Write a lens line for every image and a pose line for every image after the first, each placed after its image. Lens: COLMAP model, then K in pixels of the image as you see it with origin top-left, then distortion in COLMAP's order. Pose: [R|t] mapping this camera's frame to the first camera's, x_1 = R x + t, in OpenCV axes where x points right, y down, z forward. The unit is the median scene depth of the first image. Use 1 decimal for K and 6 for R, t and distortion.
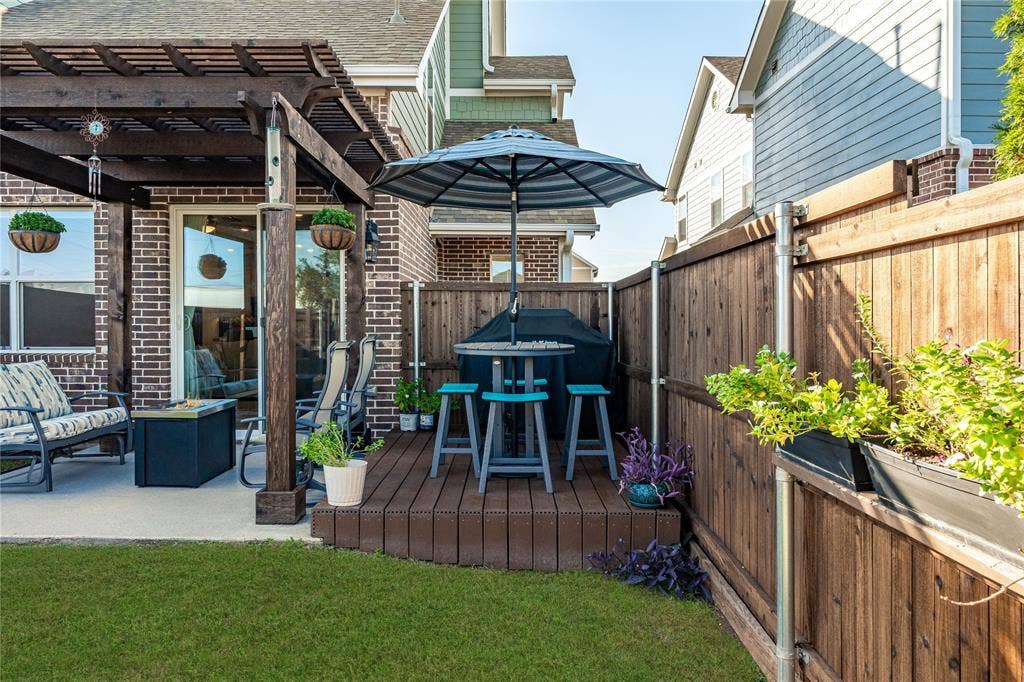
lens RADIAL K [[702.2, 0, 511.3], [0, 702.2, 320.0], [0, 0, 1]] dist [0.014488, 0.002200]
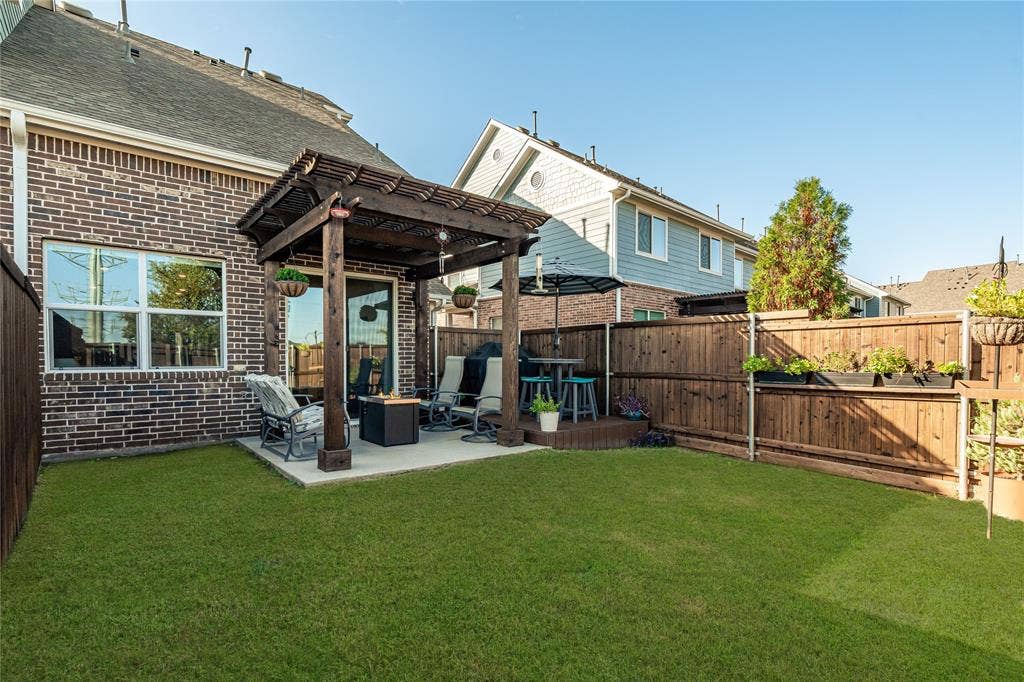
lens RADIAL K [[472.3, 0, 512.9], [0, 472.3, 368.8], [0, 0, 1]] dist [-0.000582, -0.000173]
pose [[0.769109, -0.017029, 0.638890, -0.744353], [-0.002543, 0.999556, 0.029703, 0.016000], [-0.639112, -0.024470, 0.768724, -0.020120]]
